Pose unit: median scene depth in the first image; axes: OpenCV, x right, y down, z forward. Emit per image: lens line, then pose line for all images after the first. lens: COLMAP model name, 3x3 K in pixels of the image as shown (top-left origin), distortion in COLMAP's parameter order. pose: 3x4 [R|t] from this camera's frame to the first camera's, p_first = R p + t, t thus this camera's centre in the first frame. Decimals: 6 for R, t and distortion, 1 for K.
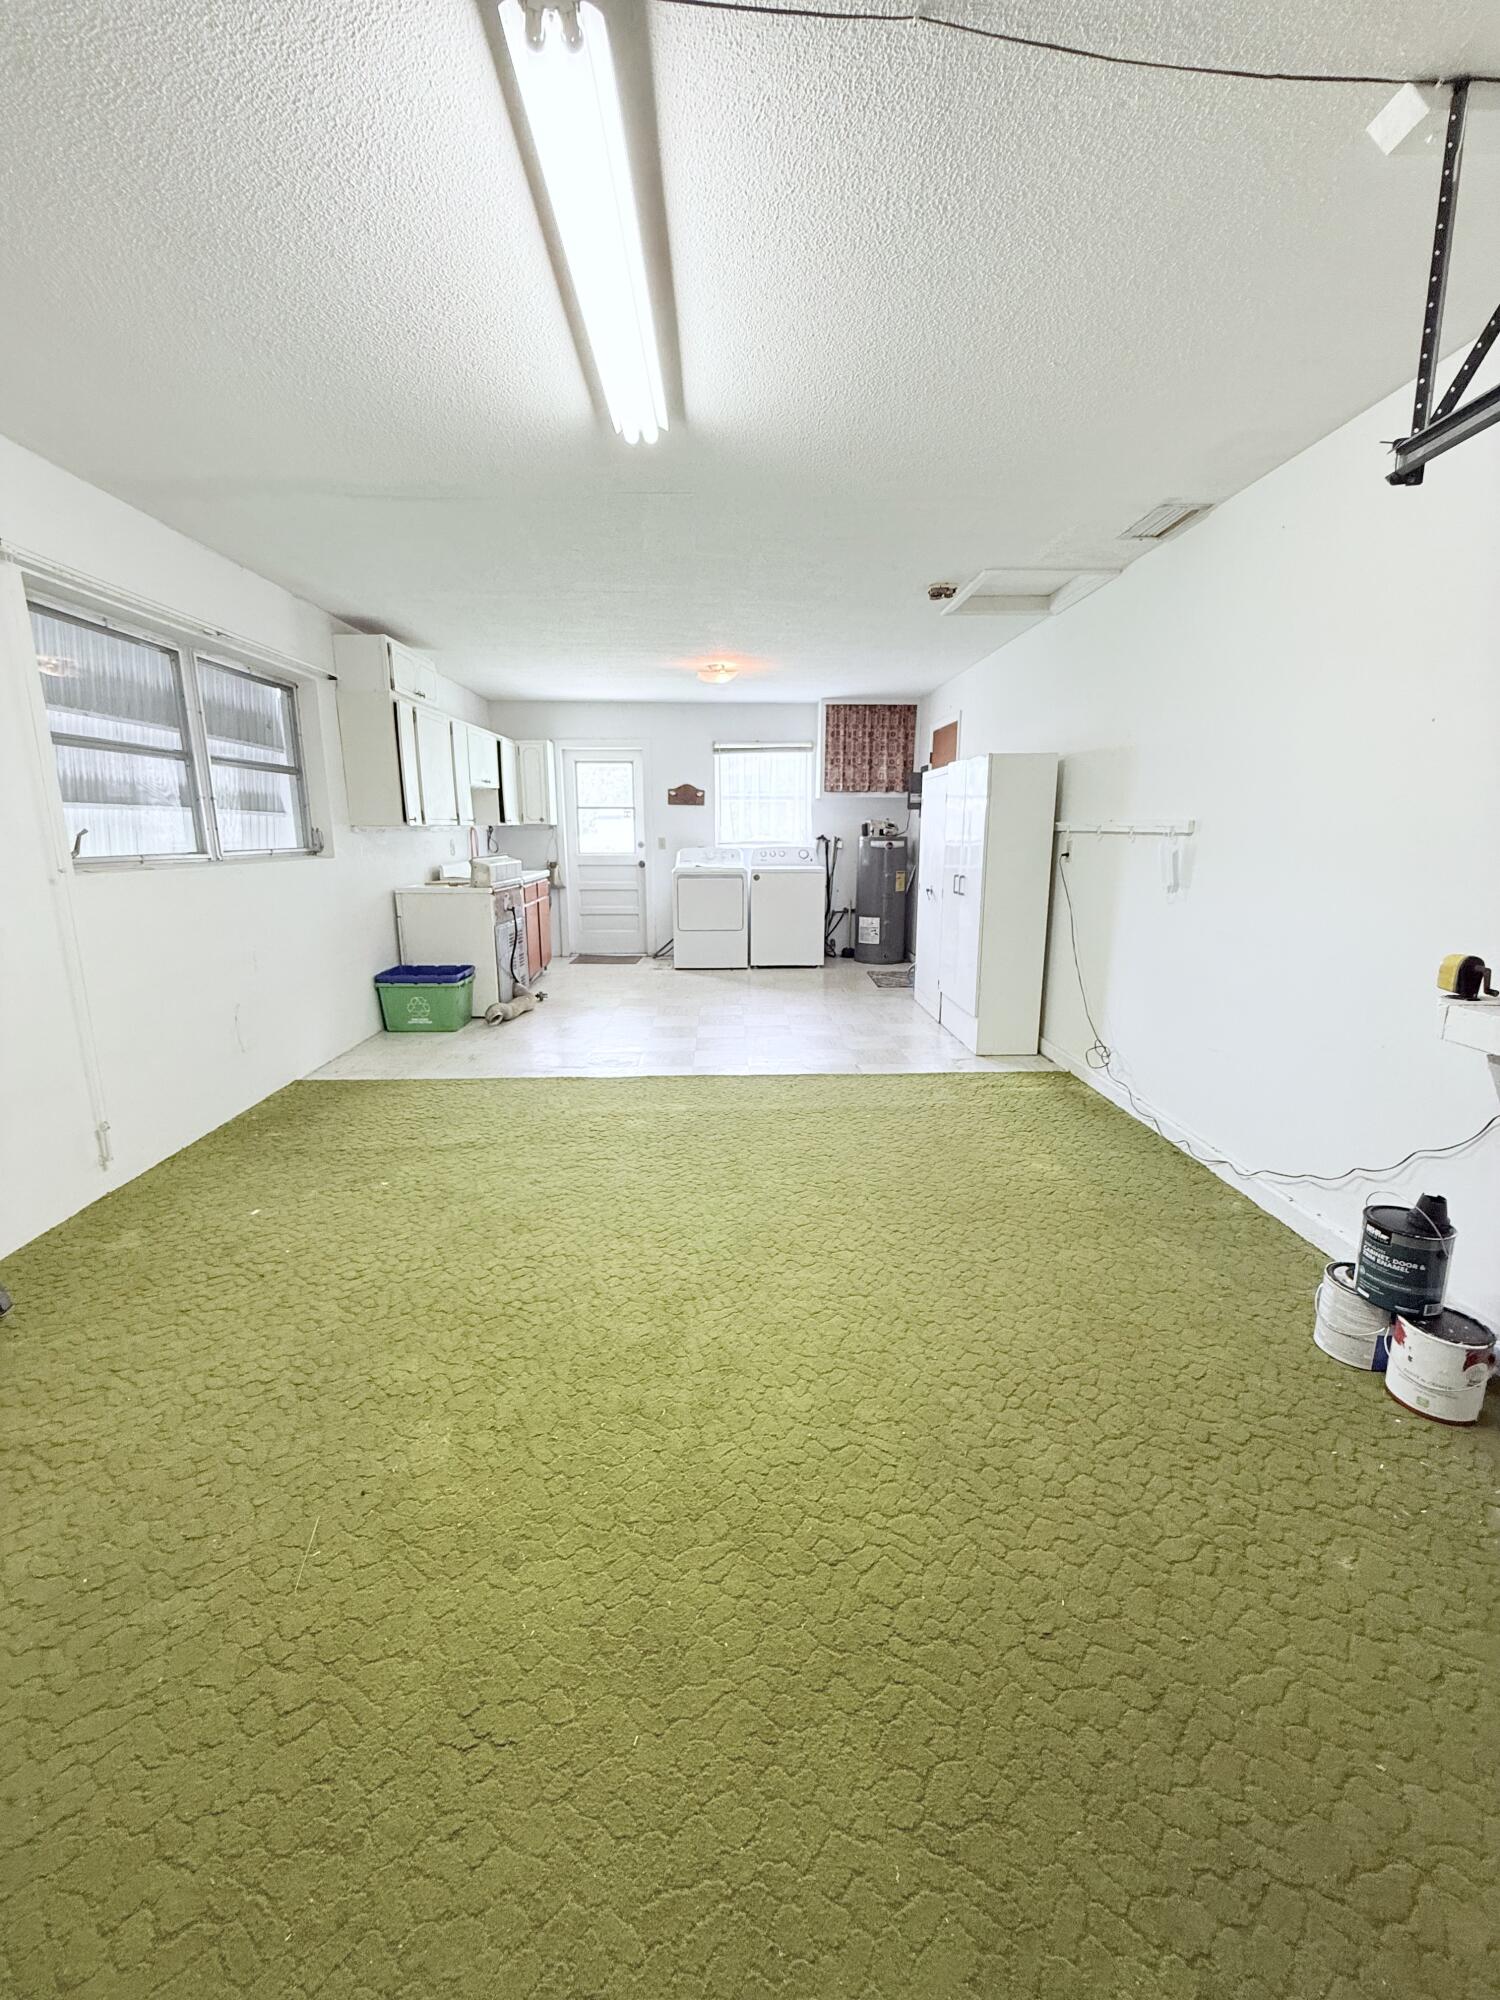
lens RADIAL K [[801.3, 0, 753.8], [0, 801.3, 1003.2], [0, 0, 1]] dist [-0.001578, 0.000540]
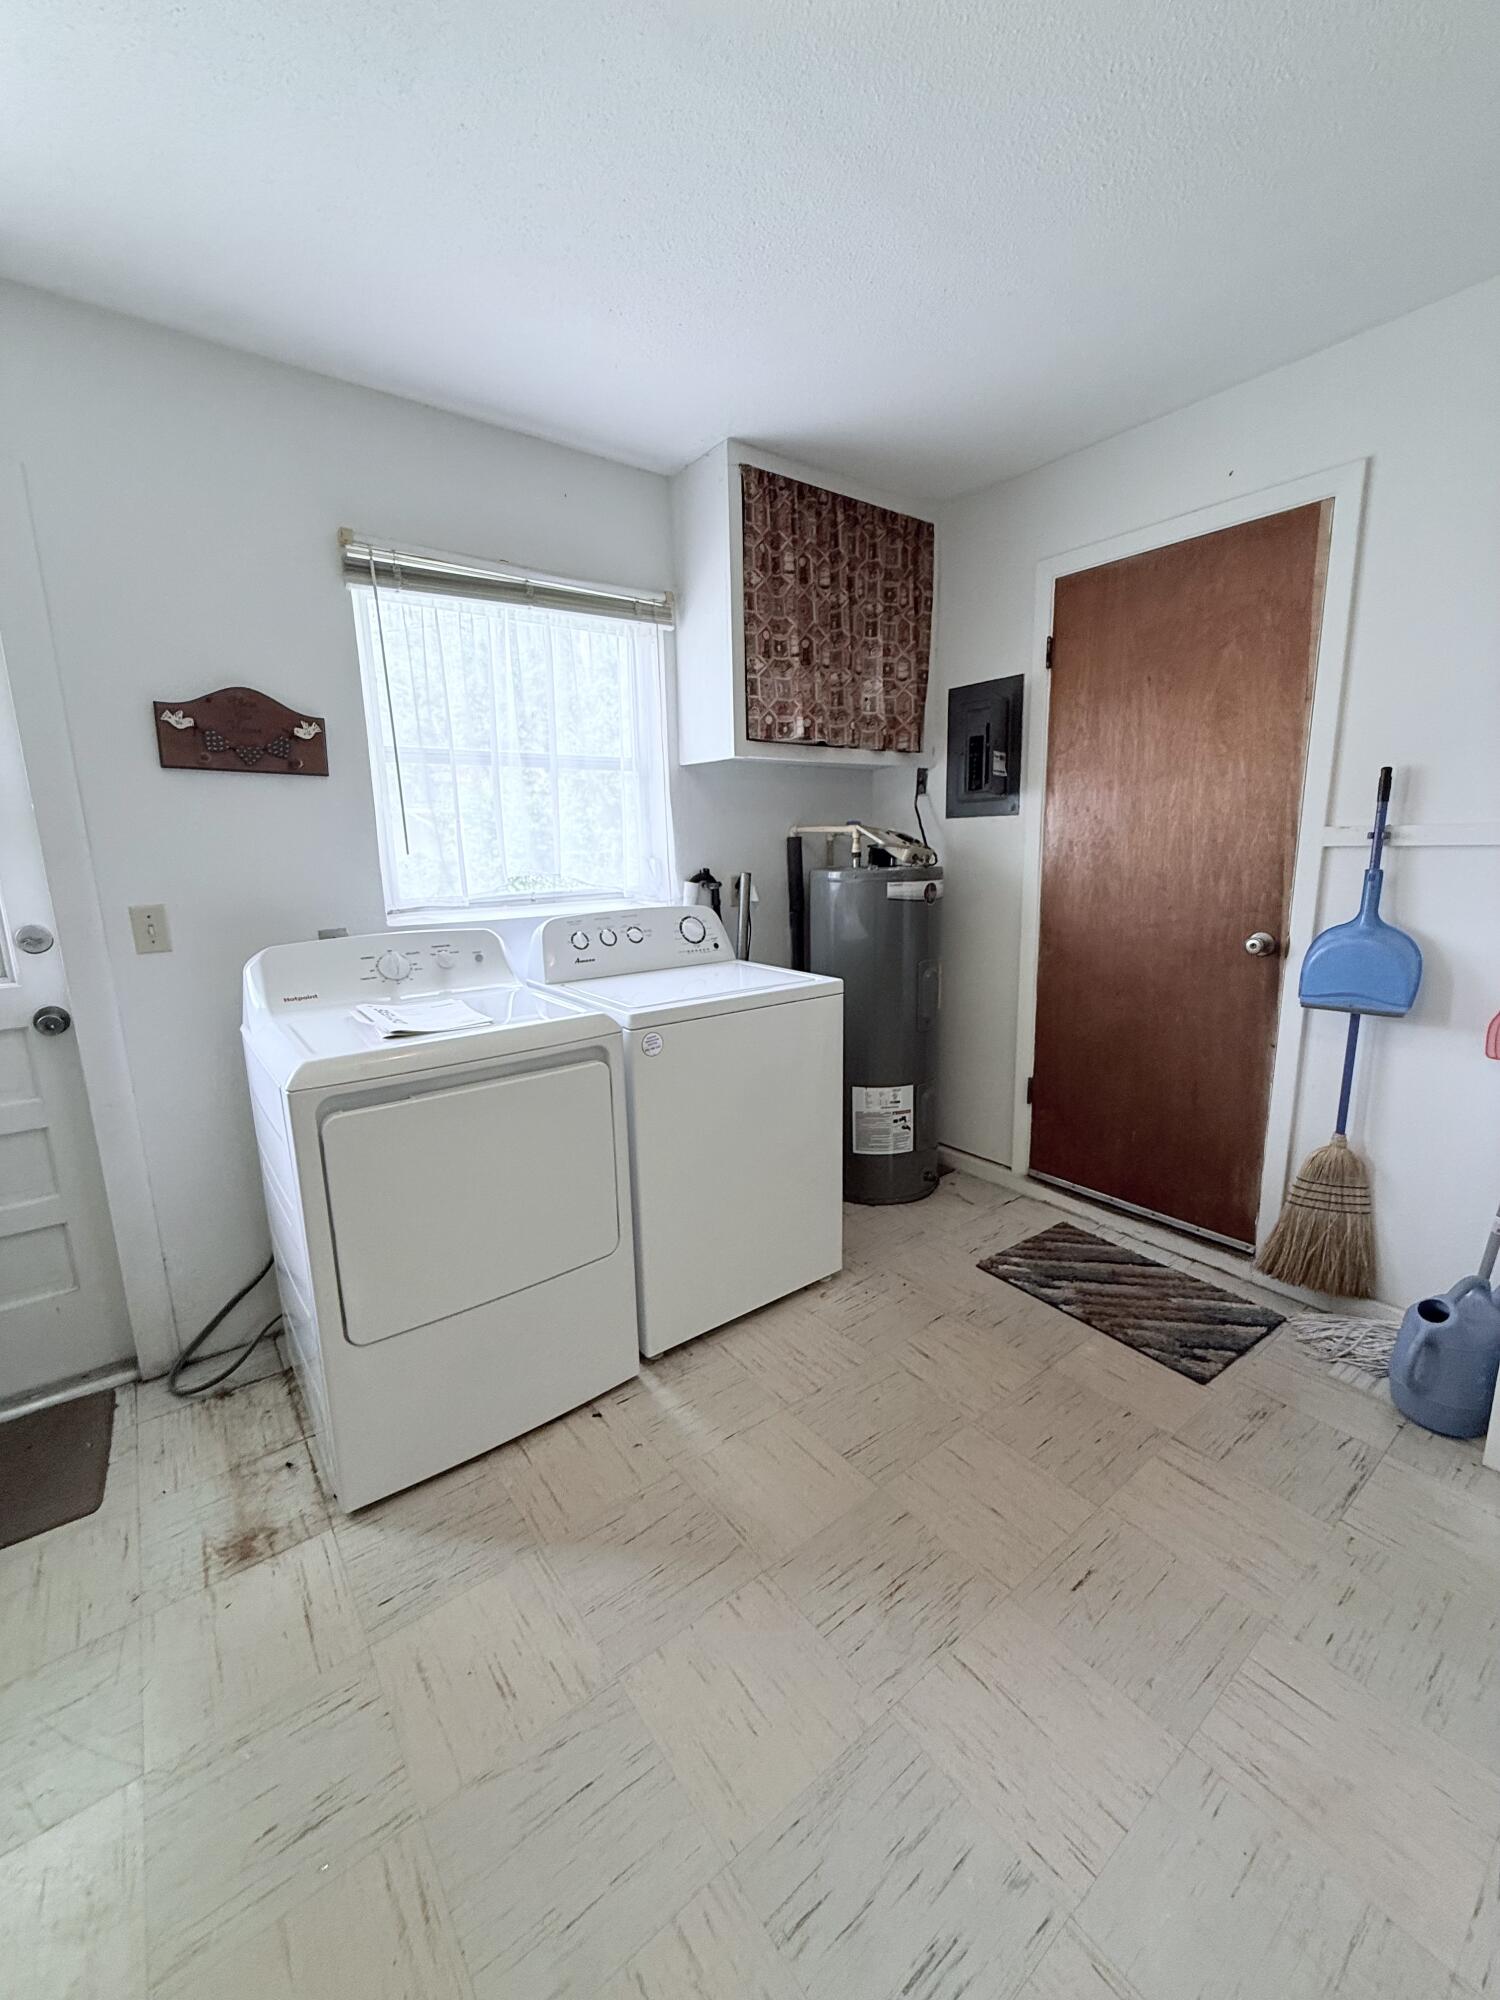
lens RADIAL K [[801.3, 0, 759.1], [0, 801.3, 996.1], [0, 0, 1]] dist [-0.001578, 0.000540]
pose [[0.821798, -0.126078, 0.555655, -0.105269], [0.140714, 0.989913, 0.016499, -0.165115], [-0.552130, 0.064629, 0.831249, 0.732474]]
